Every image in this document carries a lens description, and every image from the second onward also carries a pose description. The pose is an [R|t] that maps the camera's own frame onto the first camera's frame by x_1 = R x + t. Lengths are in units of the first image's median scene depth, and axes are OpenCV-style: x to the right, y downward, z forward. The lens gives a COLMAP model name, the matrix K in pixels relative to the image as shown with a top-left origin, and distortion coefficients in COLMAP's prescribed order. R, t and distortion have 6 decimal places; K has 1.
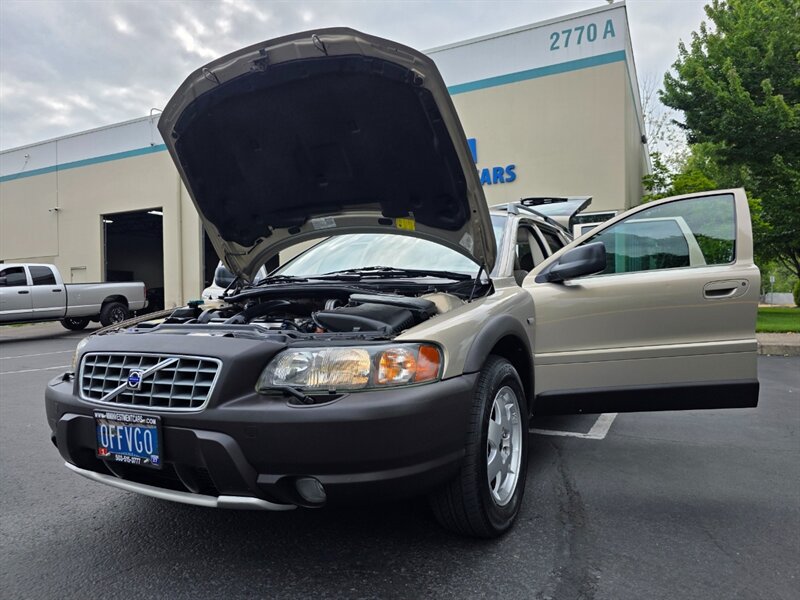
lens RADIAL K [[543.3, 0, 387.4], [0, 543.3, 304.0], [0, 0, 1]] dist [0.029341, -0.018934]
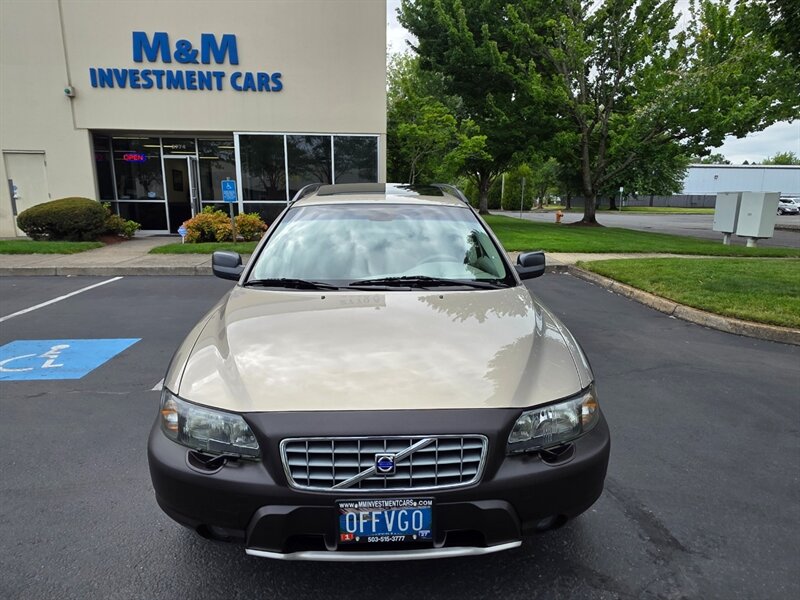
lens RADIAL K [[543.3, 0, 401.6], [0, 543.3, 301.7], [0, 0, 1]] dist [0.029341, -0.018934]
pose [[0.852735, -0.082377, 0.515807, -0.789147], [-0.015465, 0.983071, 0.182569, -0.283415], [-0.522114, -0.163660, 0.837026, 0.175276]]
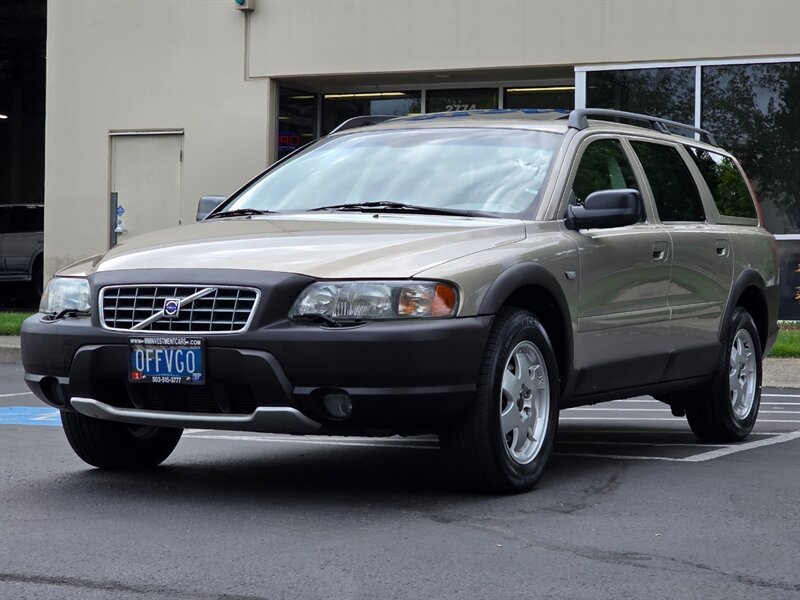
lens RADIAL K [[2013.1, 0, 401.9], [0, 2013.1, 301.0], [0, 0, 1]] dist [-0.748718, 0.000000]
pose [[0.998605, 0.027785, 0.044892, -0.158409], [-0.027898, 0.999609, 0.001883, 0.089215], [-0.044822, -0.003132, 0.998990, -2.516482]]
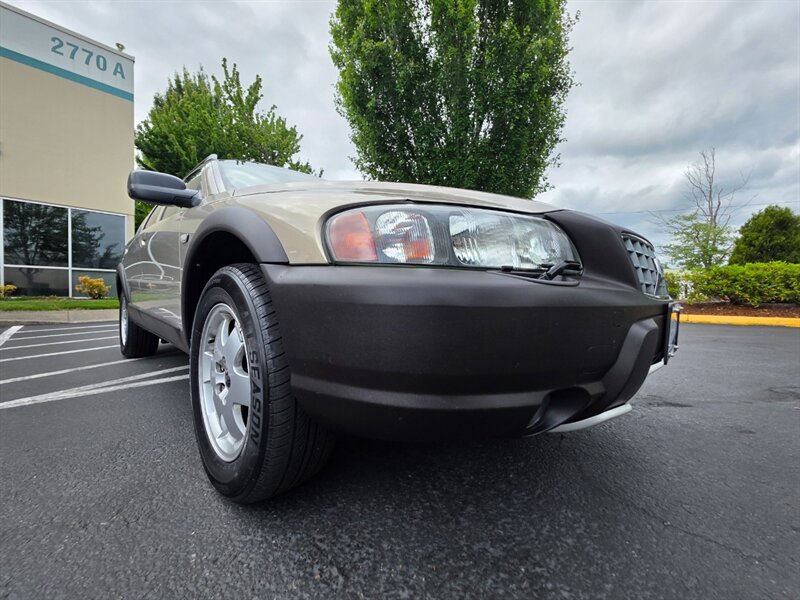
lens RADIAL K [[322.0, 0, 405.7], [0, 322.0, 298.3], [0, 0, 1]] dist [-0.001224, 0.000445]
pose [[0.251481, 0.006606, 0.967840, -0.950227], [-0.006593, 0.999965, -0.005113, 0.164643], [-0.967840, -0.005095, 0.251516, 1.101438]]
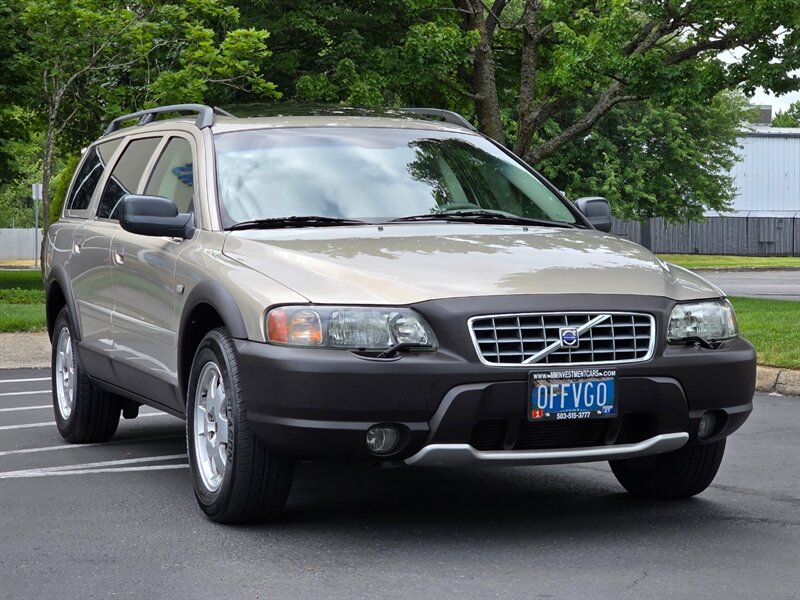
lens RADIAL K [[2059.1, 0, 403.5], [0, 2059.1, 296.9], [0, 0, 1]] dist [-0.017009, 0.000000]
pose [[0.649832, -0.008523, 0.760030, -3.006531], [-0.004641, 0.999874, 0.015181, 0.006560], [-0.760064, -0.013392, 0.649711, -1.036849]]
